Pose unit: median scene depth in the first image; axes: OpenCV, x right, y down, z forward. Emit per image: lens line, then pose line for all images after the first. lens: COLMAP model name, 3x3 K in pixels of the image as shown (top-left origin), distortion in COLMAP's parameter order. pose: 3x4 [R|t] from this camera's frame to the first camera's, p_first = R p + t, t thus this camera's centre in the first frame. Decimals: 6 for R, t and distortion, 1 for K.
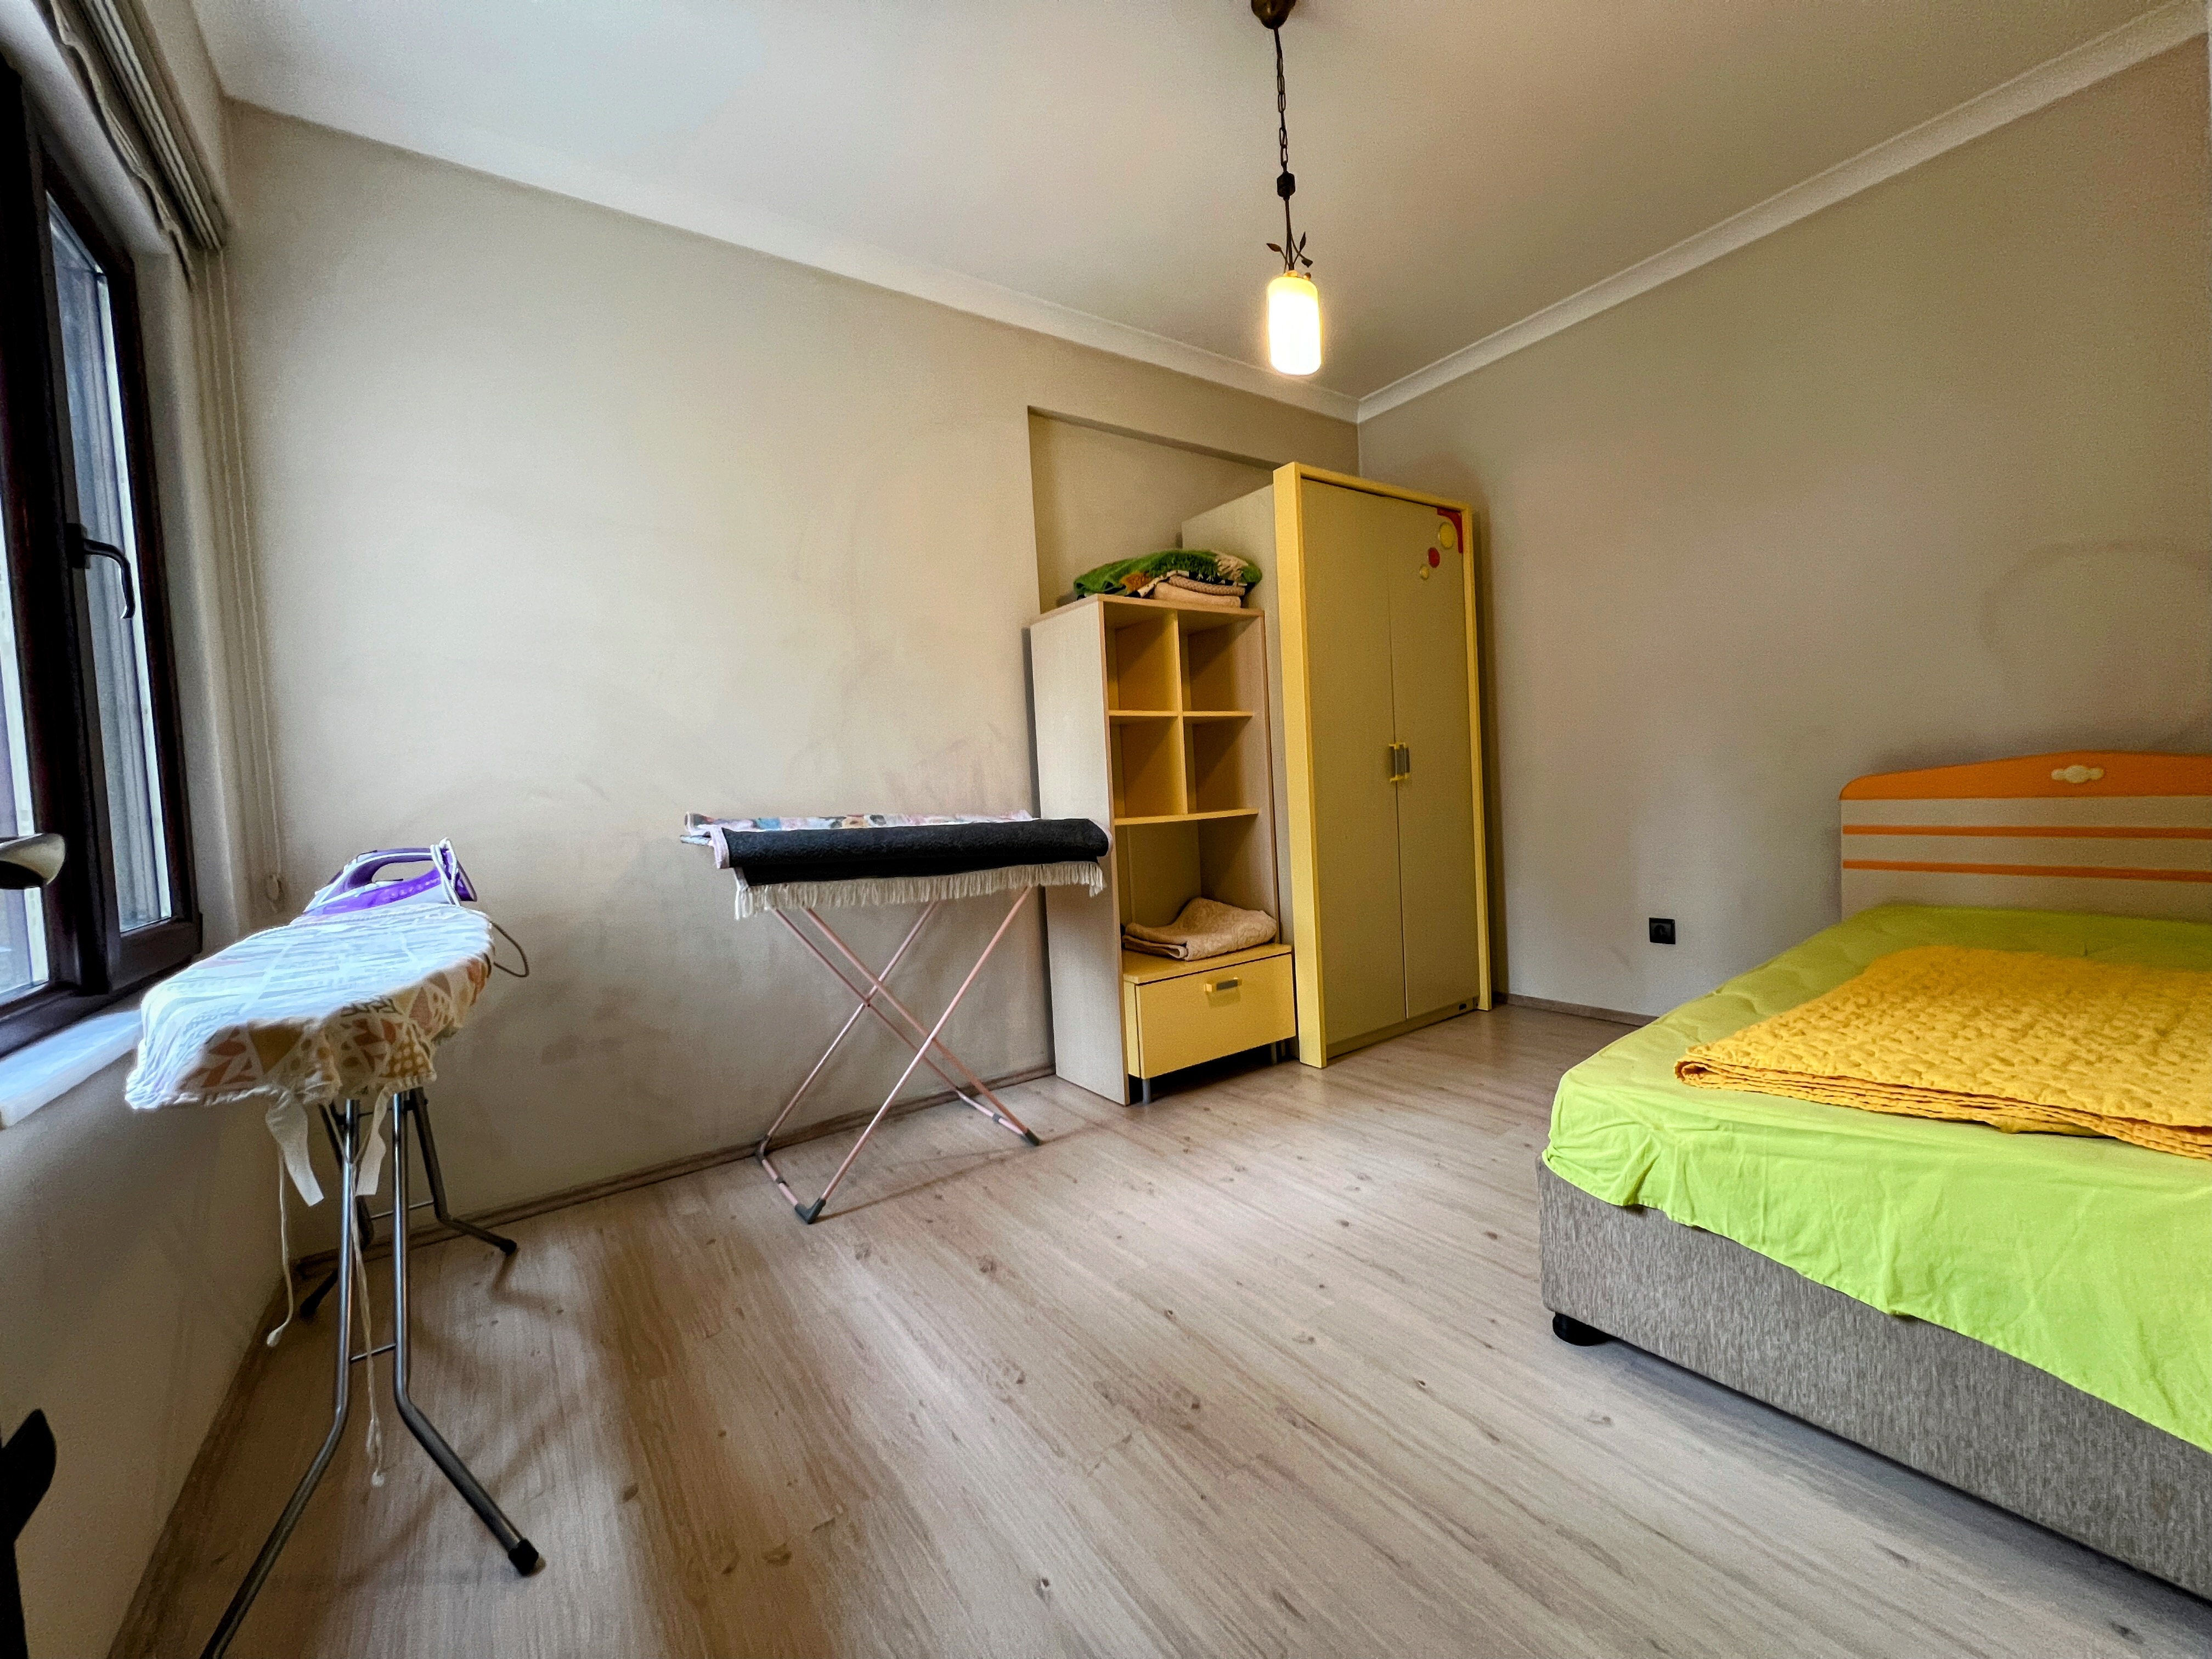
lens RADIAL K [[882.4, 0, 1104.7], [0, 882.4, 824.7], [0, 0, 1]] dist [-0.001714, -0.000542]
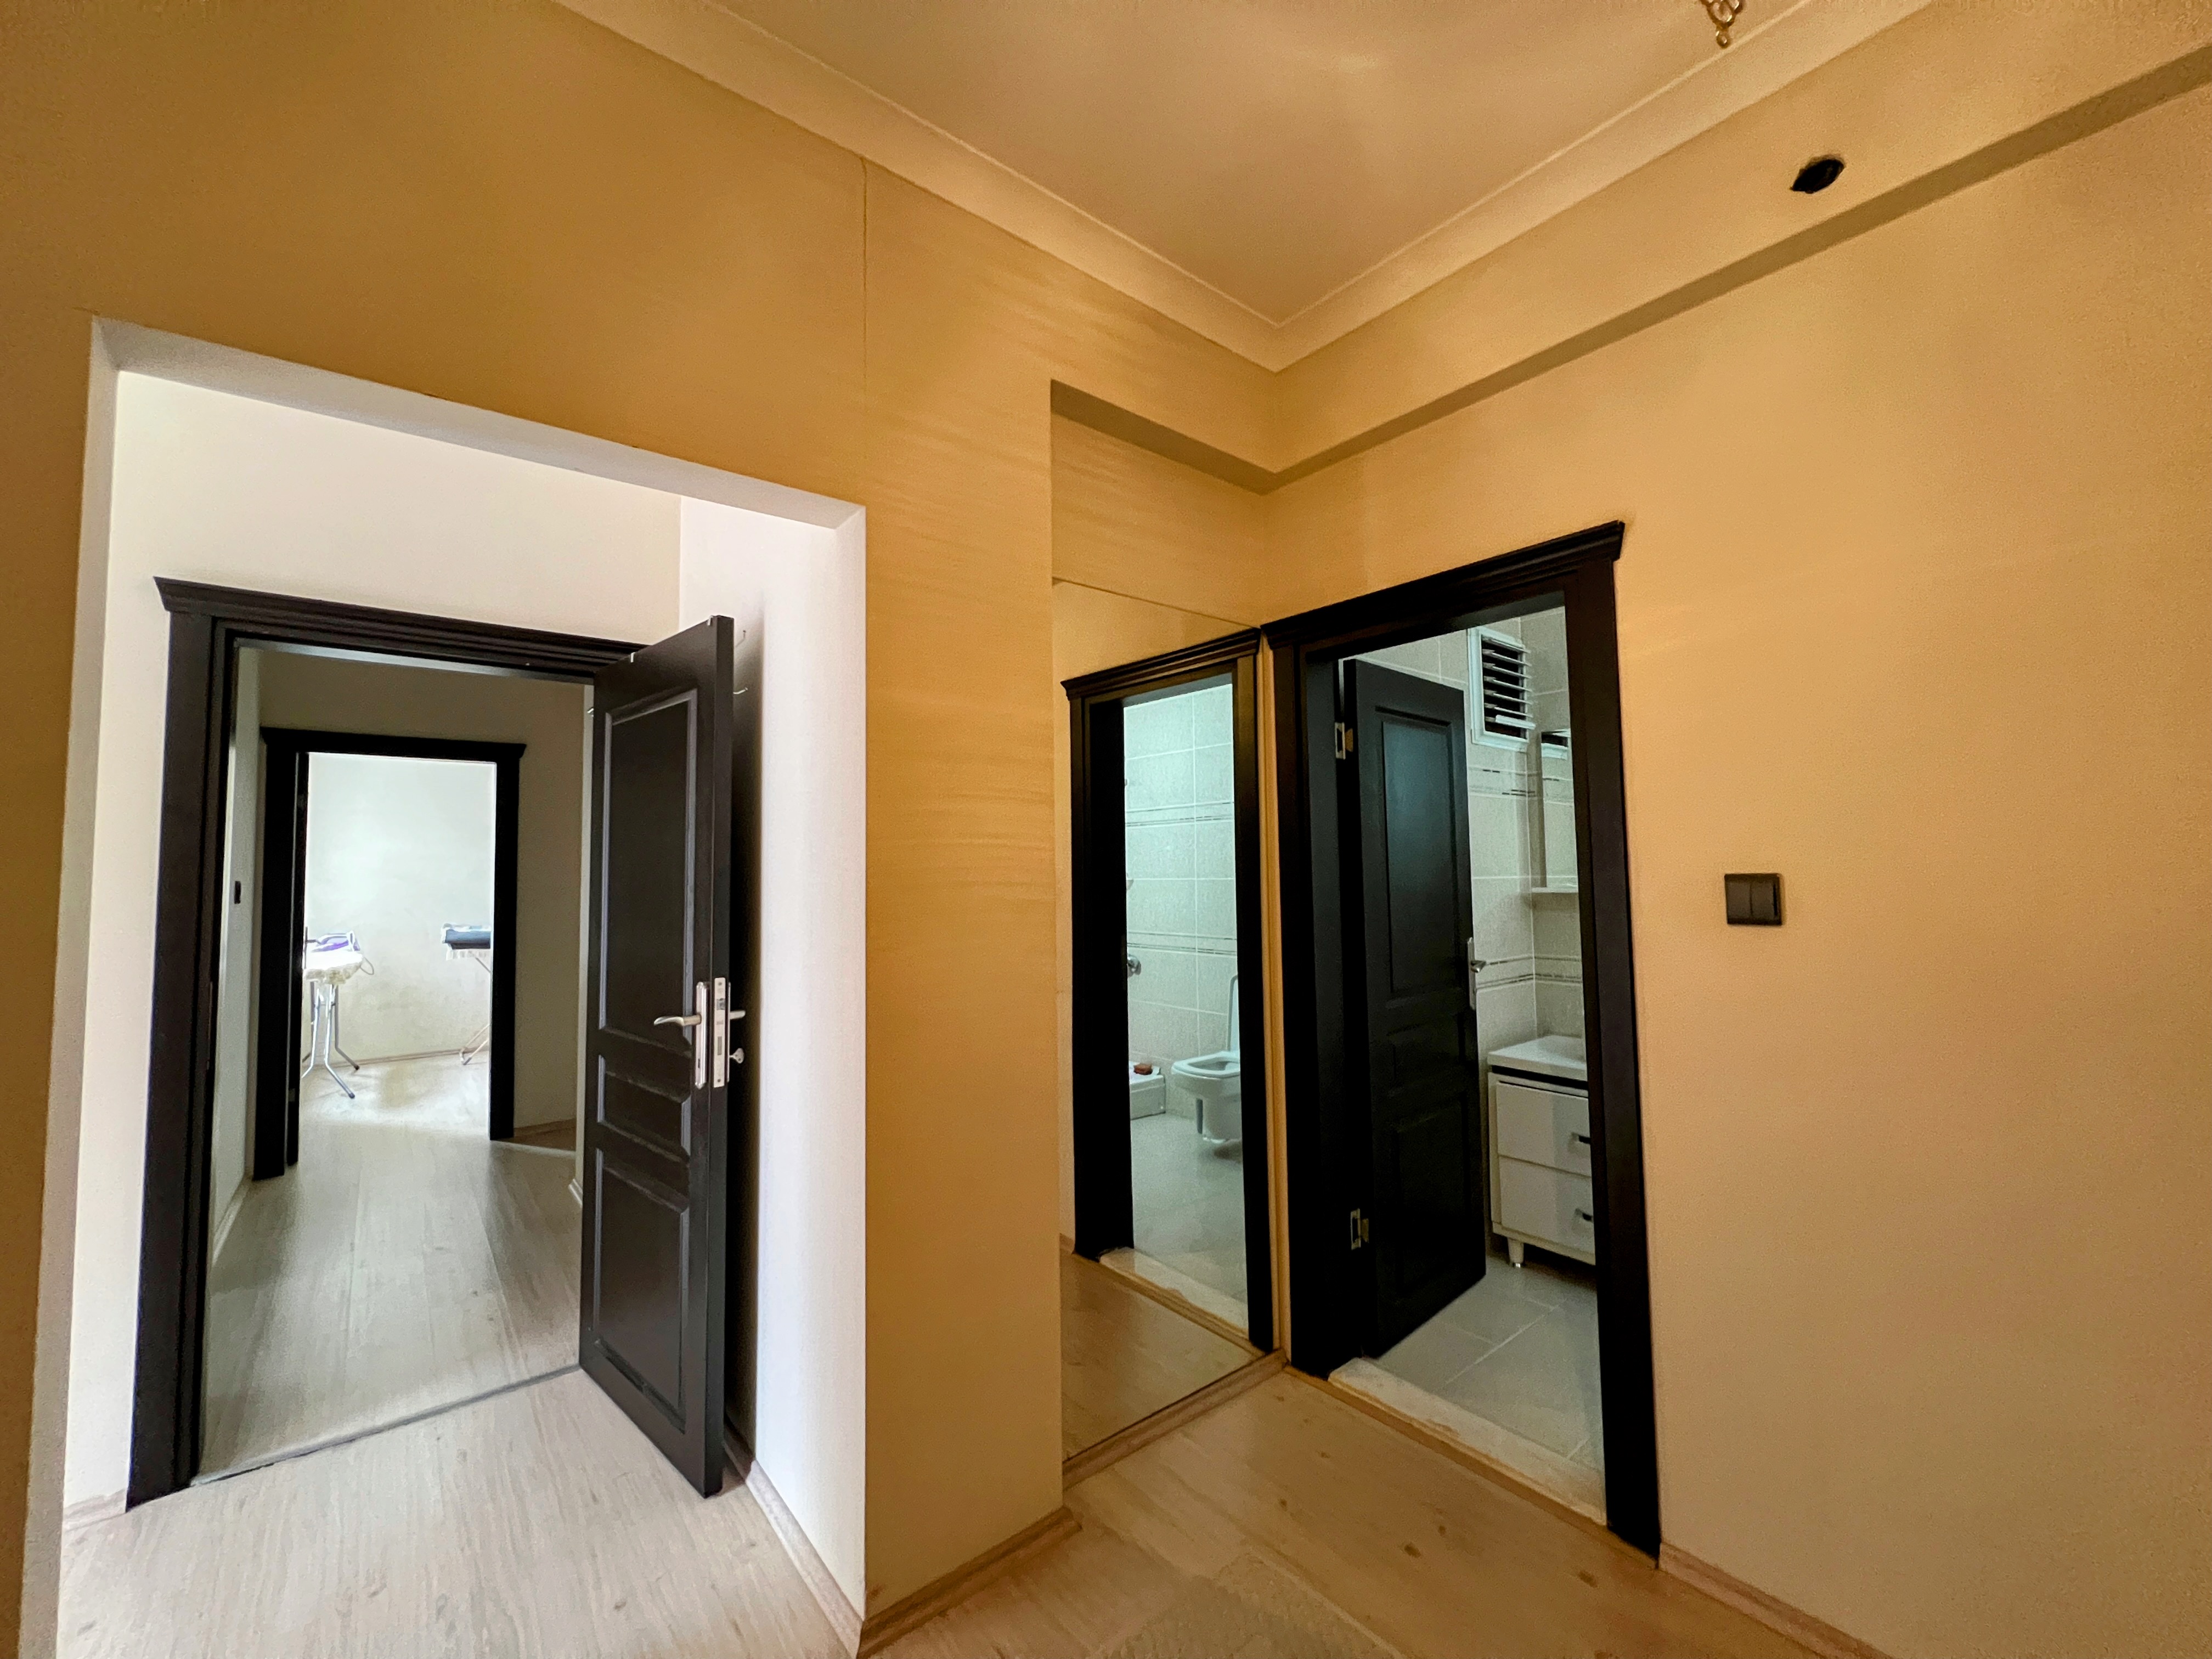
lens RADIAL K [[886.7, 0, 1104.7], [0, 886.7, 824.6], [0, 0, 1]] dist [-0.000796, -0.000196]
pose [[0.996946, 0.044800, 0.063960, 1.373835], [-0.038126, 0.994053, -0.102003, -0.112885], [-0.068150, 0.099253, 0.992726, -1.894426]]
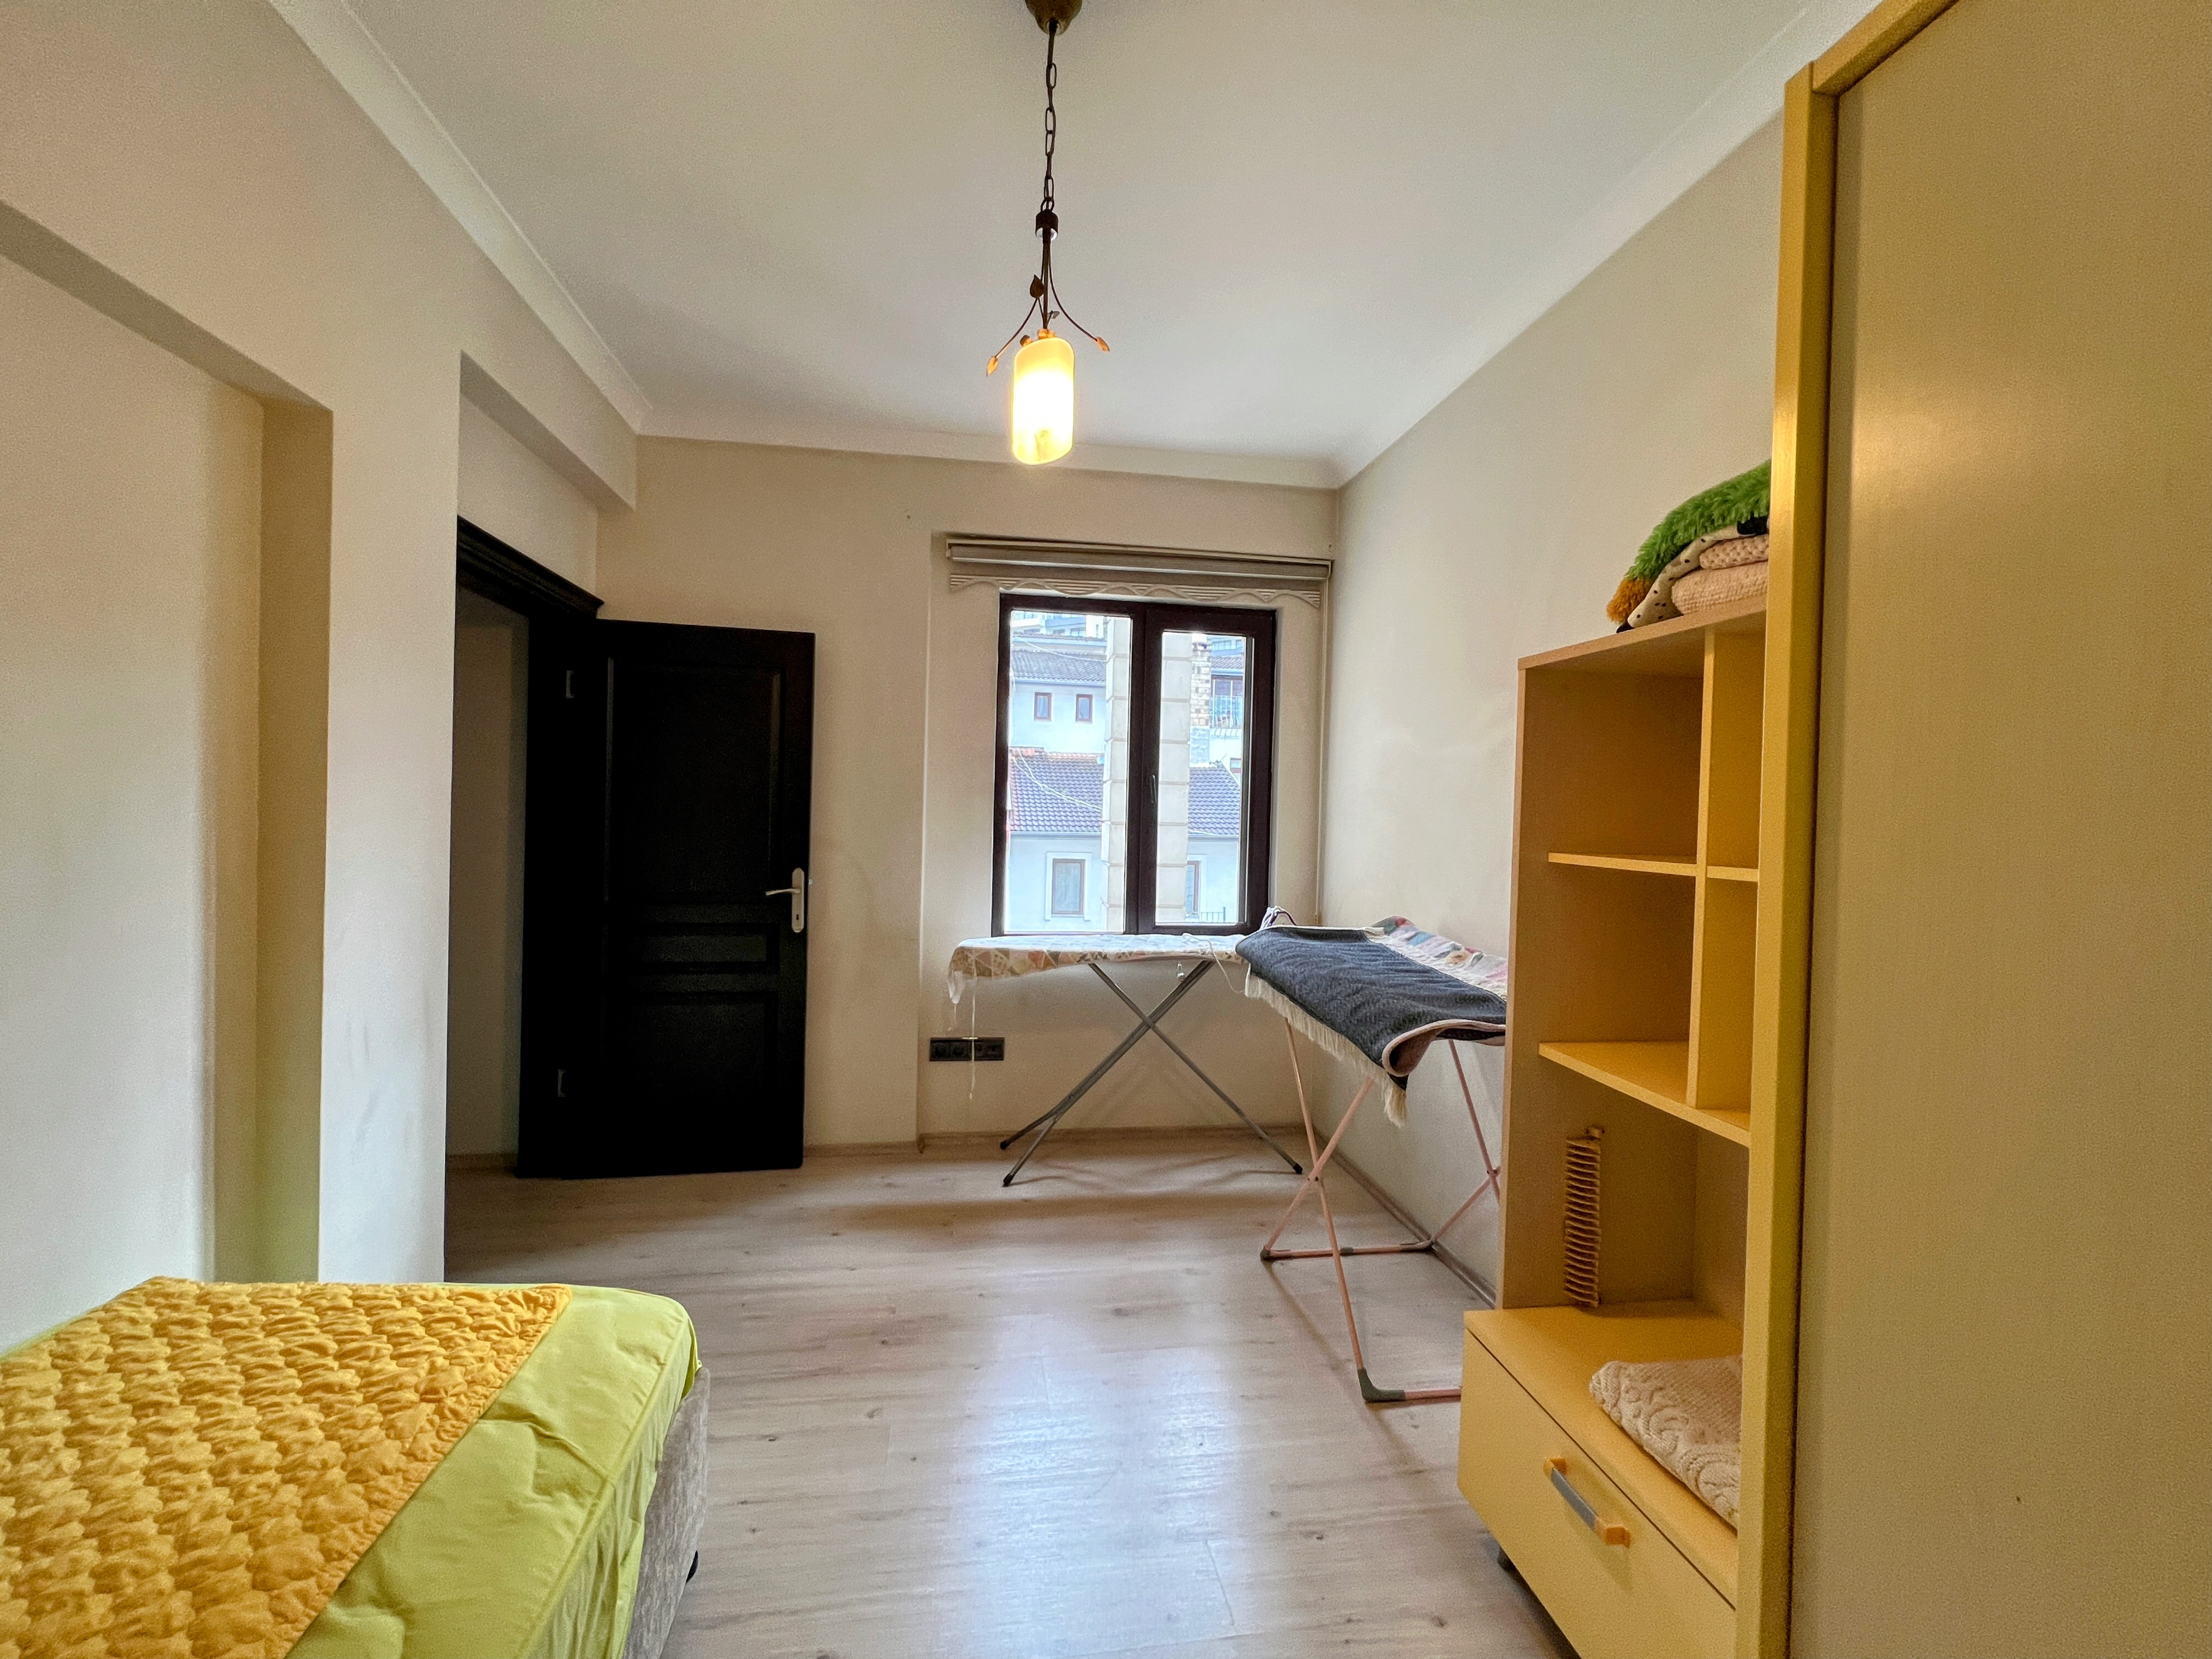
lens RADIAL K [[886.7, 0, 1104.7], [0, 886.7, 824.6], [0, 0, 1]] dist [-0.000796, -0.000196]
pose [[-0.441711, 0.056577, -0.895372, 0.722957], [-0.038094, 0.995927, 0.081724, -0.209766], [0.896348, 0.070206, -0.437757, 1.128888]]
